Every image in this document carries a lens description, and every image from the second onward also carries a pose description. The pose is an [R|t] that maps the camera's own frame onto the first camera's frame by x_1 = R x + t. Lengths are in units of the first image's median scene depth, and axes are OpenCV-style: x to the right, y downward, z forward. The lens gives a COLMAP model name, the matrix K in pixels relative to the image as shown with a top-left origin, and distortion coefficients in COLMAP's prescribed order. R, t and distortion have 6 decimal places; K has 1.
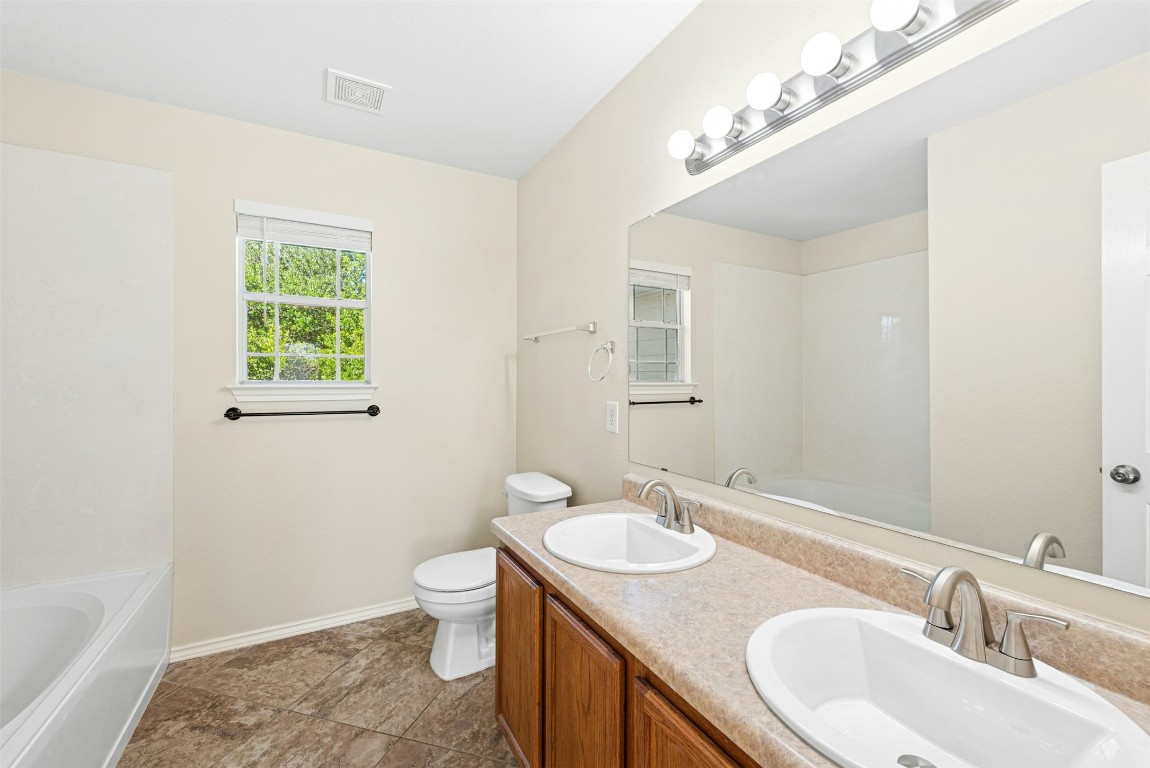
lens RADIAL K [[466.6, 0, 579.1], [0, 466.6, 377.3], [0, 0, 1]] dist [0.012244, -0.005171]
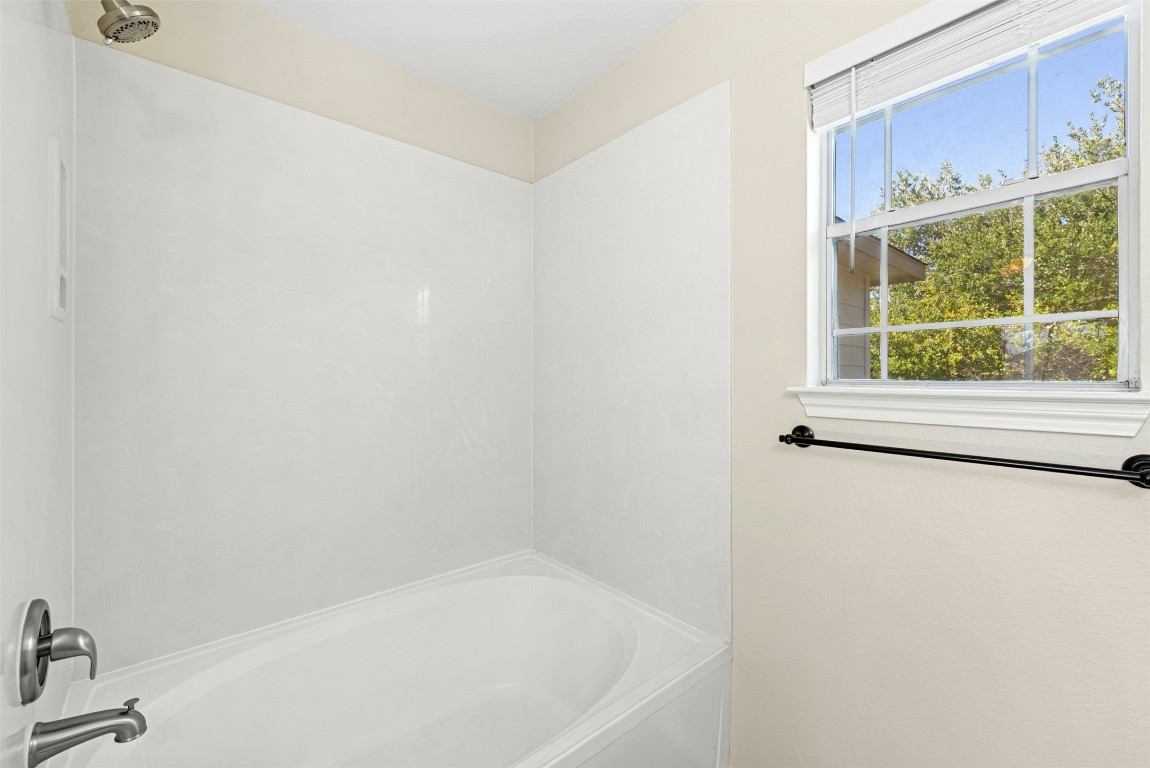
lens RADIAL K [[466.6, 0, 579.1], [0, 466.6, 377.3], [0, 0, 1]] dist [0.012244, -0.005171]
pose [[0.190878, 0.003002, -0.981609, -0.206109], [0.006483, 0.999970, 0.004319, -0.000158], [0.981592, -0.007188, 0.190852, 0.583041]]
